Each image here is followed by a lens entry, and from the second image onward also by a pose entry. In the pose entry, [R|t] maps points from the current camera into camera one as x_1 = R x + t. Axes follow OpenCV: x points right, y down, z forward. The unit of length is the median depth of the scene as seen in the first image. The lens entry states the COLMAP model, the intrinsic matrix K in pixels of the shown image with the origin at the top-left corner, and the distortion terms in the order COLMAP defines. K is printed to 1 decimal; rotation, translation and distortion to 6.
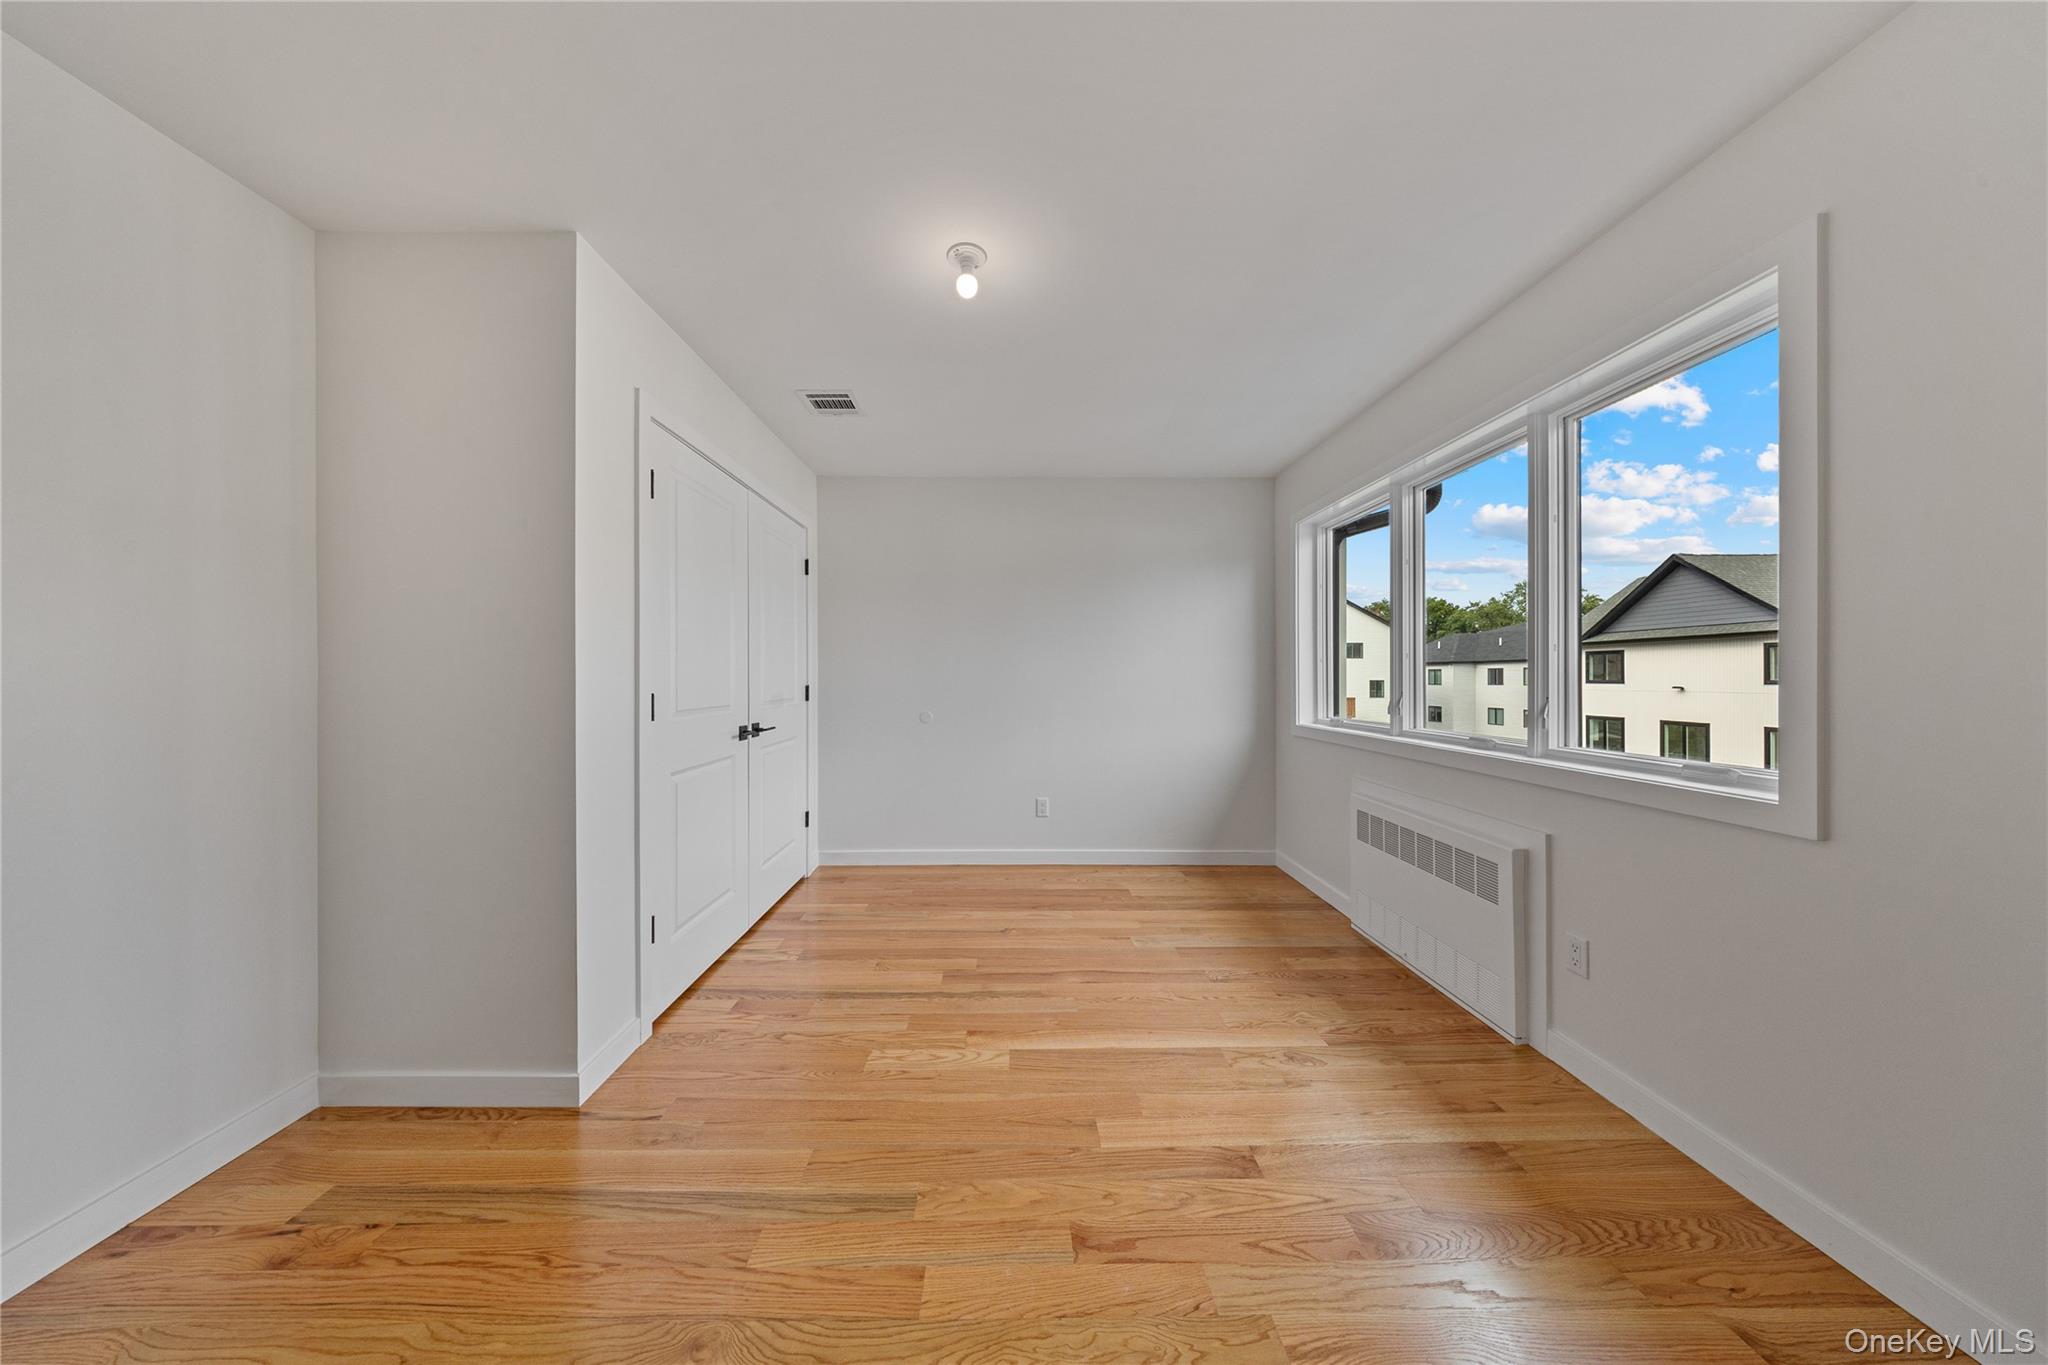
lens RADIAL K [[607.9, 0, 1024.0], [0, 607.9, 682.5], [0, 0, 1]] dist [-0.000107, -0.000008]
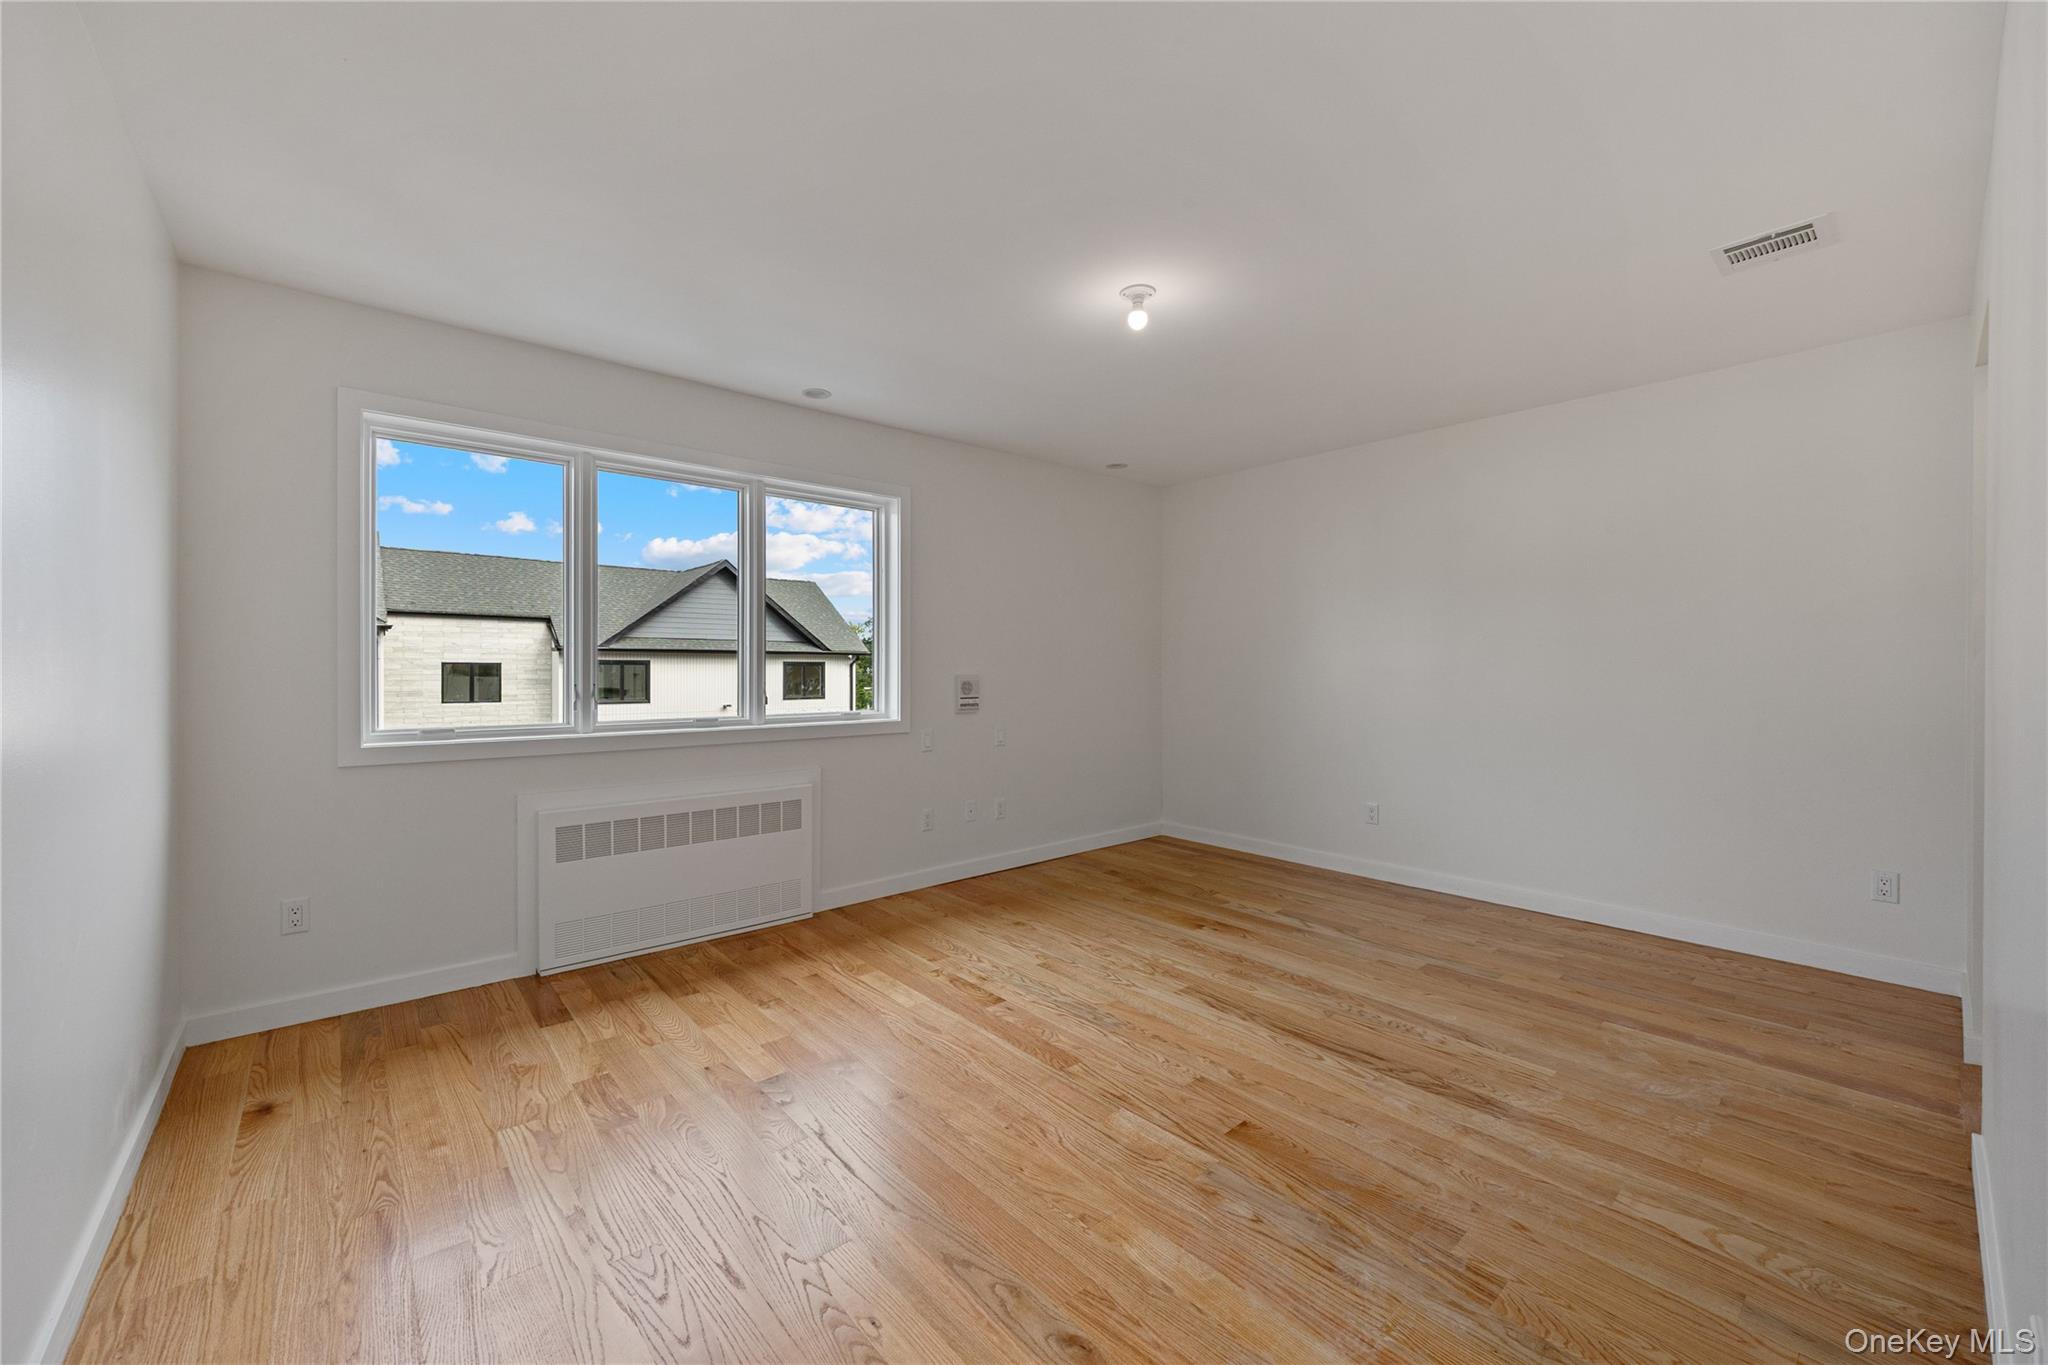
lens RADIAL K [[797.9, 0, 1024.0], [0, 797.9, 682.5], [0, 0, 1]] dist [-0.000172, -0.000009]
pose [[-0.635219, -0.015560, 0.772176, -0.650623], [-0.011105, 0.999878, 0.011013, 0.005579], [-0.772253, -0.001579, -0.635314, 1.227147]]
